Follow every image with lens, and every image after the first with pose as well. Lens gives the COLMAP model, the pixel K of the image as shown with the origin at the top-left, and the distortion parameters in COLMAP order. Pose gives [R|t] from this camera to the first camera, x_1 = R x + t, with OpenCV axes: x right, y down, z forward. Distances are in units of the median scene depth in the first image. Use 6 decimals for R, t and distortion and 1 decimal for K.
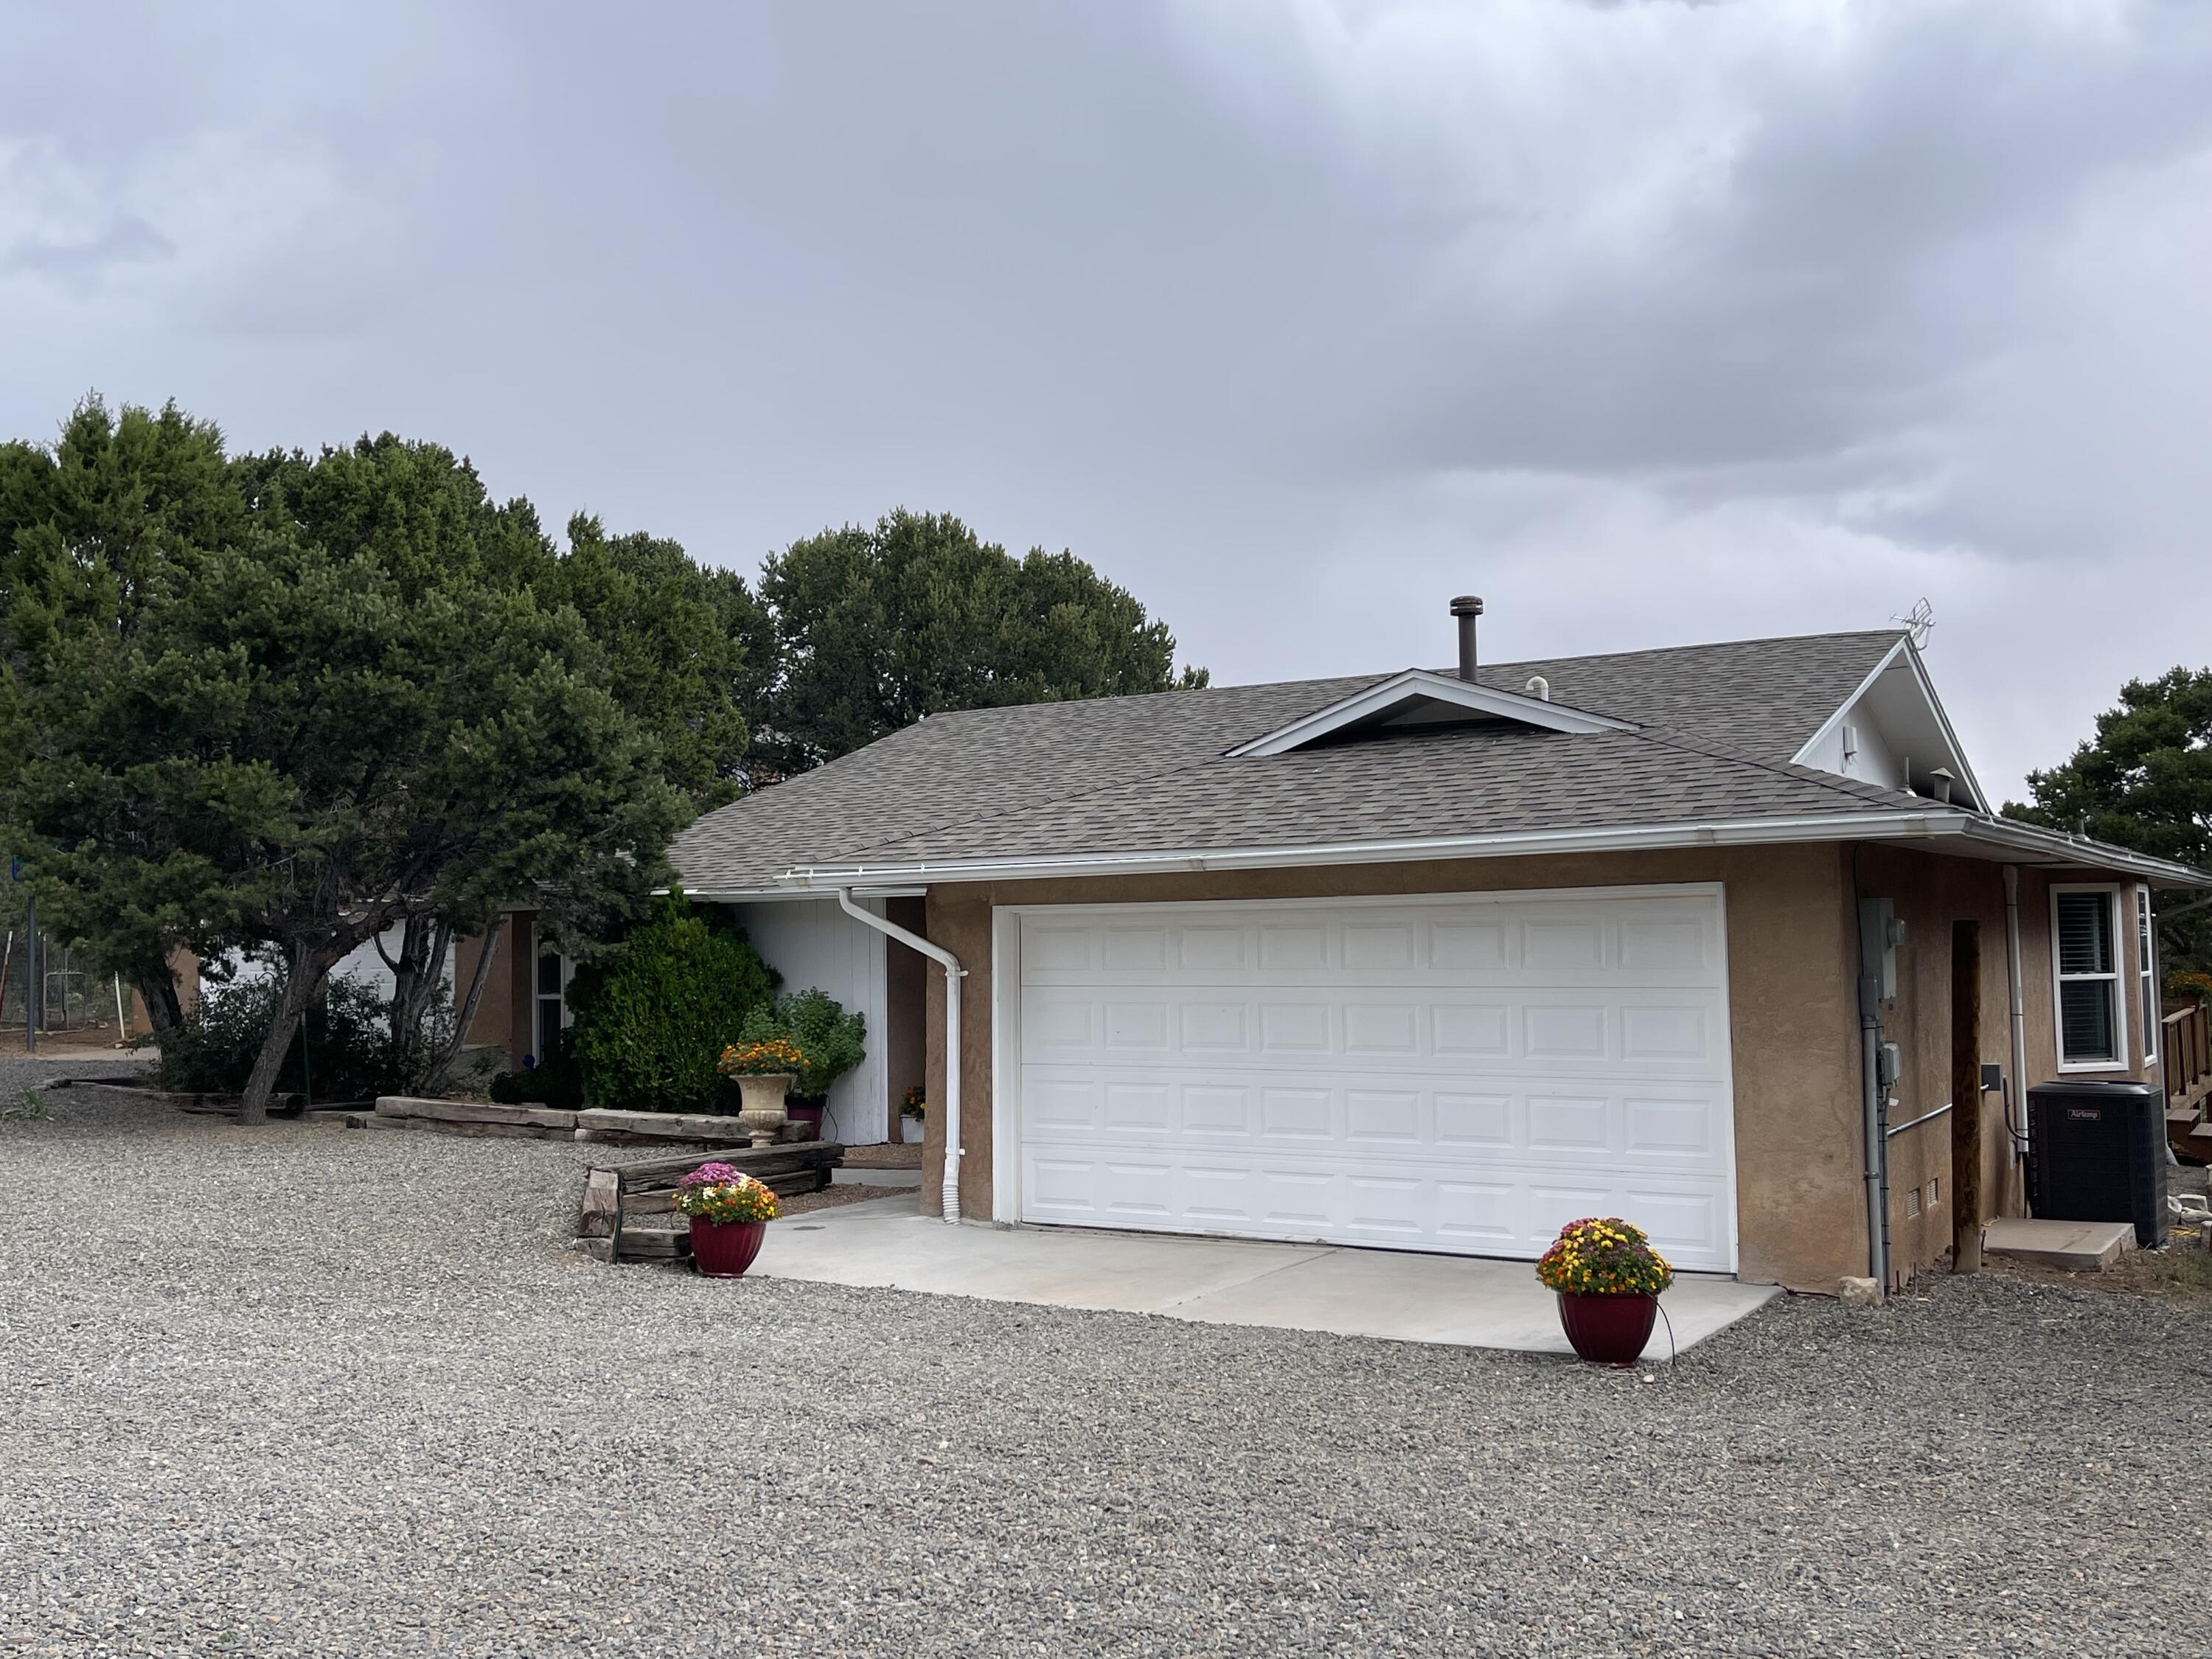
lens RADIAL K [[2140.2, 0, 1095.1], [0, 2140.2, 832.9], [0, 0, 1]] dist [0.154076, 0.000000]
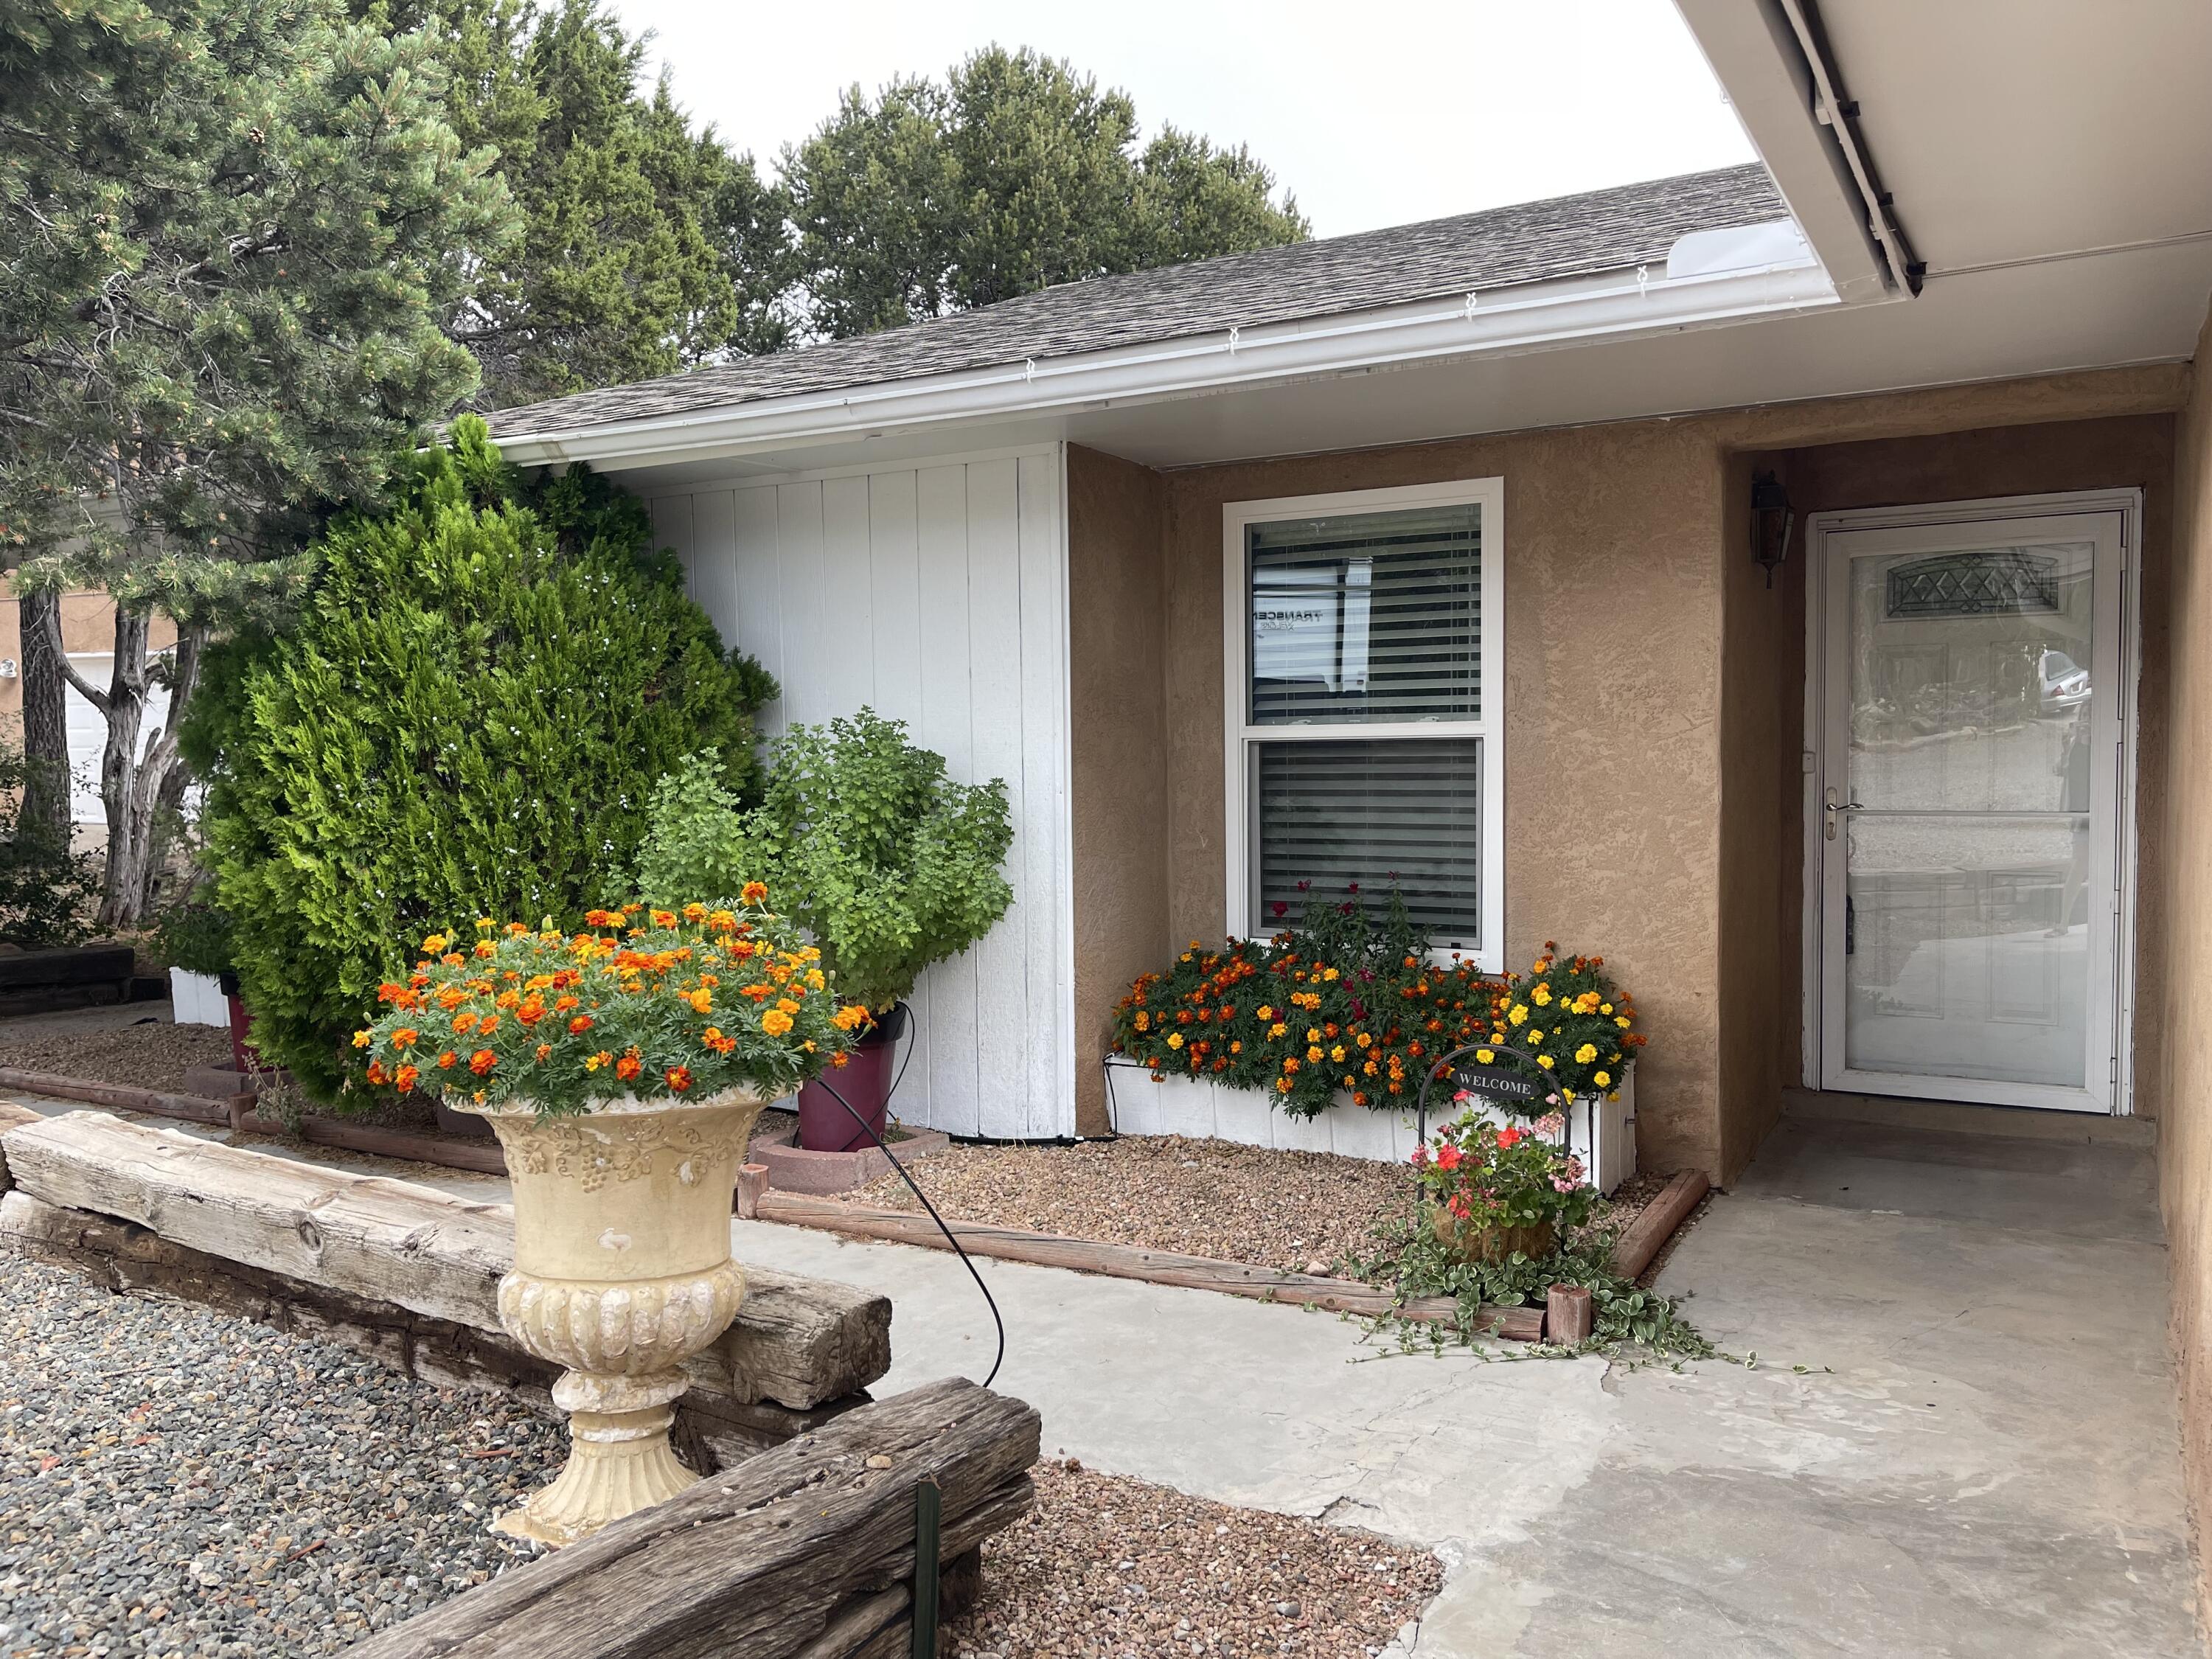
lens RADIAL K [[1685.1, 0, 1113.2], [0, 1685.1, 829.7], [0, 0, 1]] dist [0.006413, 0.000520]
pose [[0.999641, 0.004364, 0.026421, -0.097638], [-0.007026, 0.994811, 0.101498, 0.063593], [-0.025840, -0.101647, 0.994485, 0.723653]]
